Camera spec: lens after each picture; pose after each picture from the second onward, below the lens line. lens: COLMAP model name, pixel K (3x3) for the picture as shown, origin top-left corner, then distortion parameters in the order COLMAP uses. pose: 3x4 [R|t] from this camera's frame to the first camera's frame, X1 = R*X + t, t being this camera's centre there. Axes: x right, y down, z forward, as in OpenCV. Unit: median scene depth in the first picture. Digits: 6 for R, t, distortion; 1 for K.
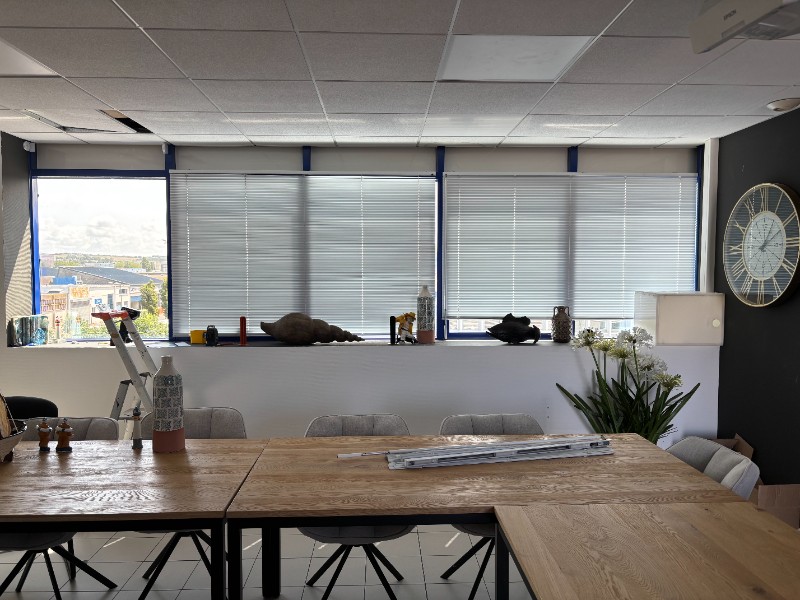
lens RADIAL K [[600.3, 0, 398.6], [0, 600.3, 300.4], [0, 0, 1]] dist [0.029476, -0.024068]
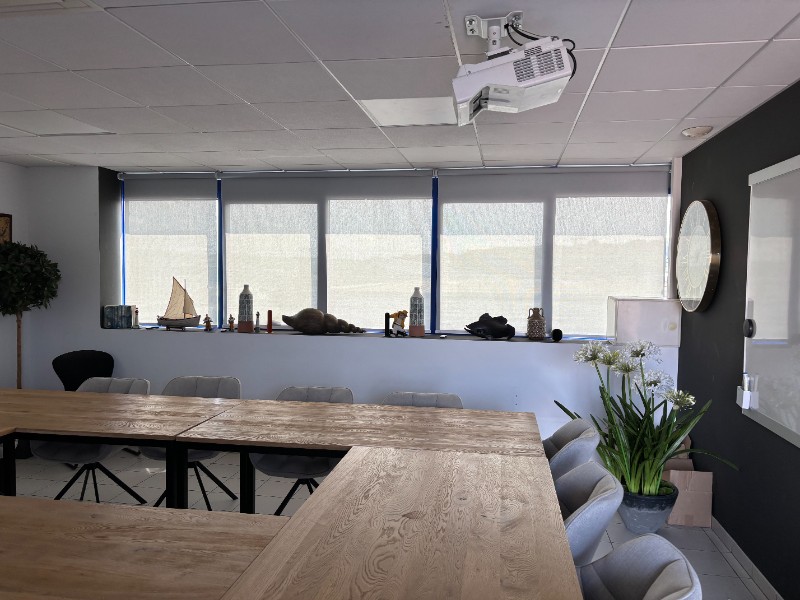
lens RADIAL K [[600.3, 0, 404.0], [0, 600.3, 302.5], [0, 0, 1]] dist [0.029476, -0.024068]
pose [[0.979686, 0.022169, -0.199307, 0.256206], [-0.022336, 0.999750, 0.001407, 0.003166], [0.199288, 0.003073, 0.979936, -0.156413]]
